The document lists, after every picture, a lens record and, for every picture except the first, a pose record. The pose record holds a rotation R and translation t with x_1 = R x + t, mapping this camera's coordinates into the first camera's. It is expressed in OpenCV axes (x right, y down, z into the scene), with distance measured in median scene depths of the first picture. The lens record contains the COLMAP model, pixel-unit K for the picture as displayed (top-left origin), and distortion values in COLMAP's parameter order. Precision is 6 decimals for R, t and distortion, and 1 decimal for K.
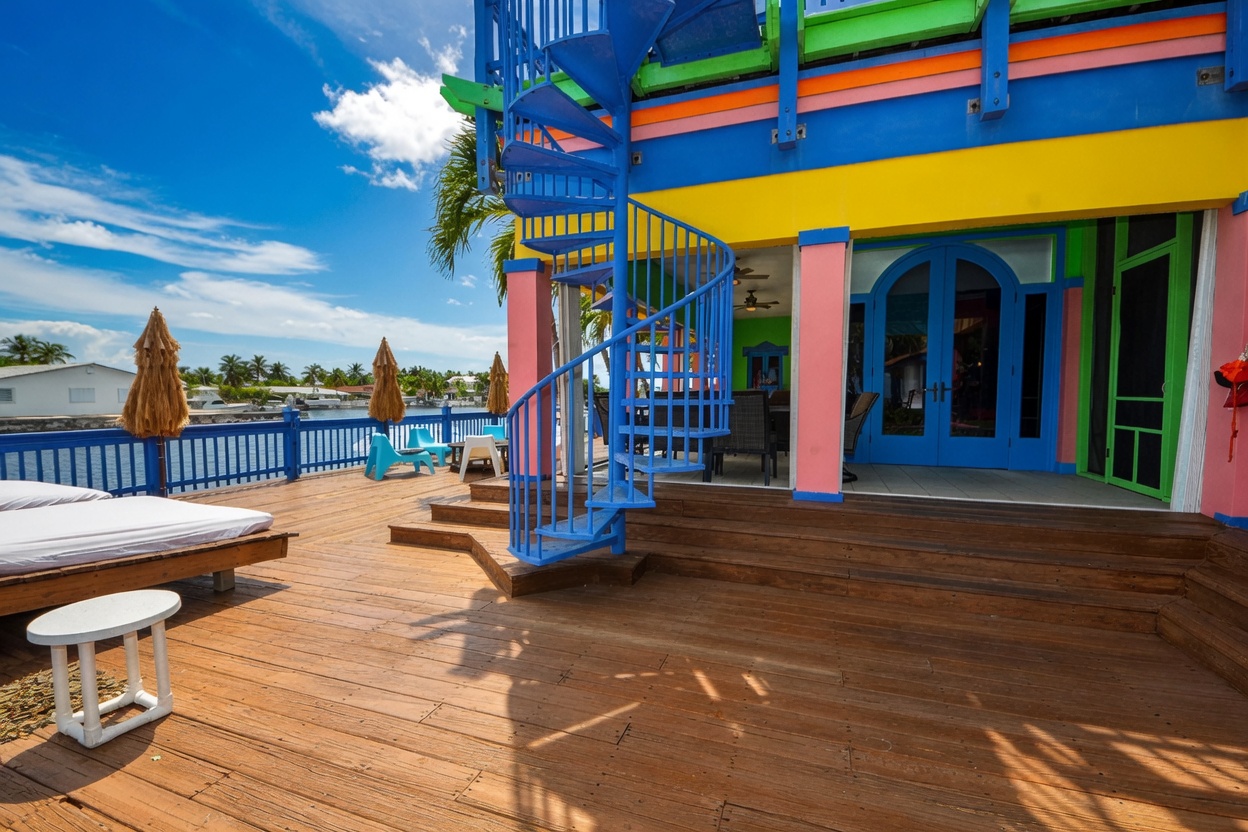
lens RADIAL K [[512.3, 0, 624.0], [0, 512.3, 416.0], [0, 0, 1]] dist [0.012380, -0.018598]
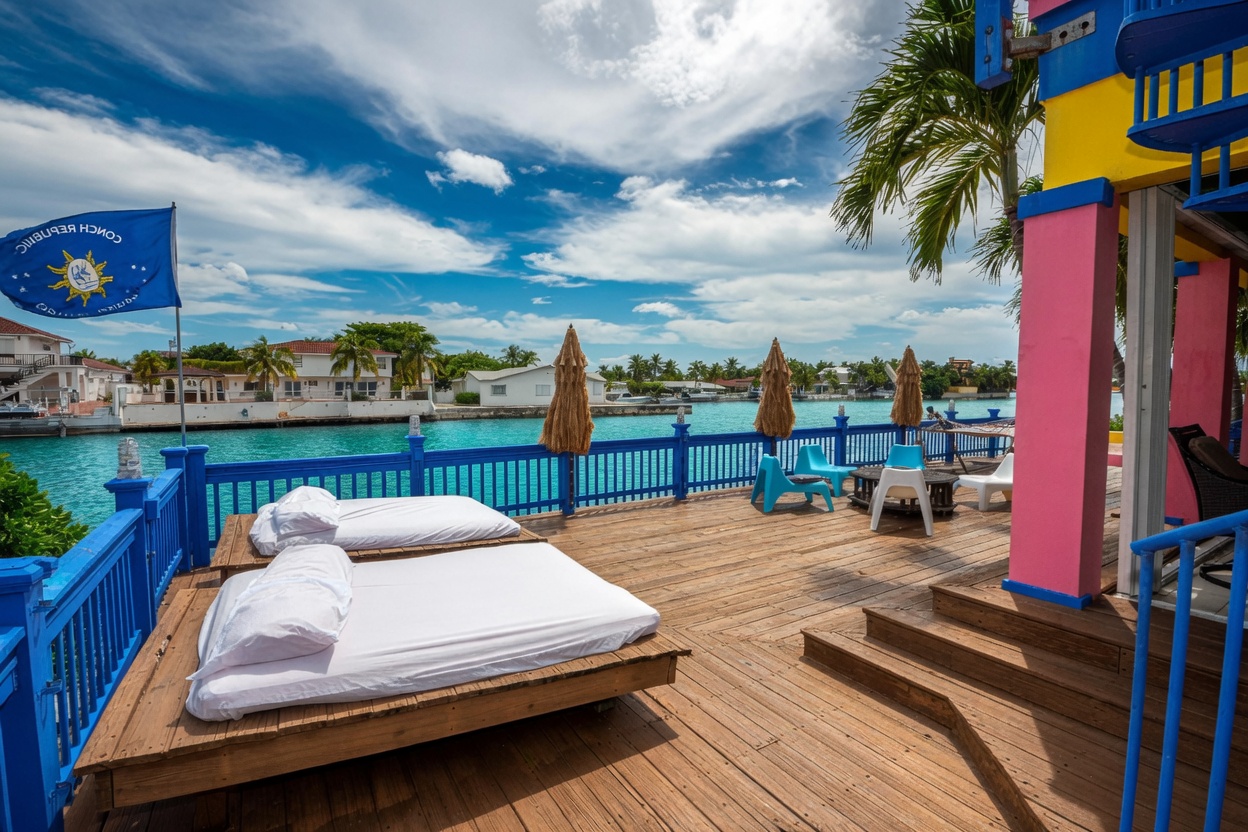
lens RADIAL K [[541.2, 0, 624.0], [0, 541.2, 416.0], [0, 0, 1]] dist [-0.000895, -0.000148]
pose [[0.780363, 0.033243, -0.624442, -0.117077], [-0.027006, 0.999446, 0.019457, -0.041656], [0.624743, 0.001680, 0.780829, 0.170243]]
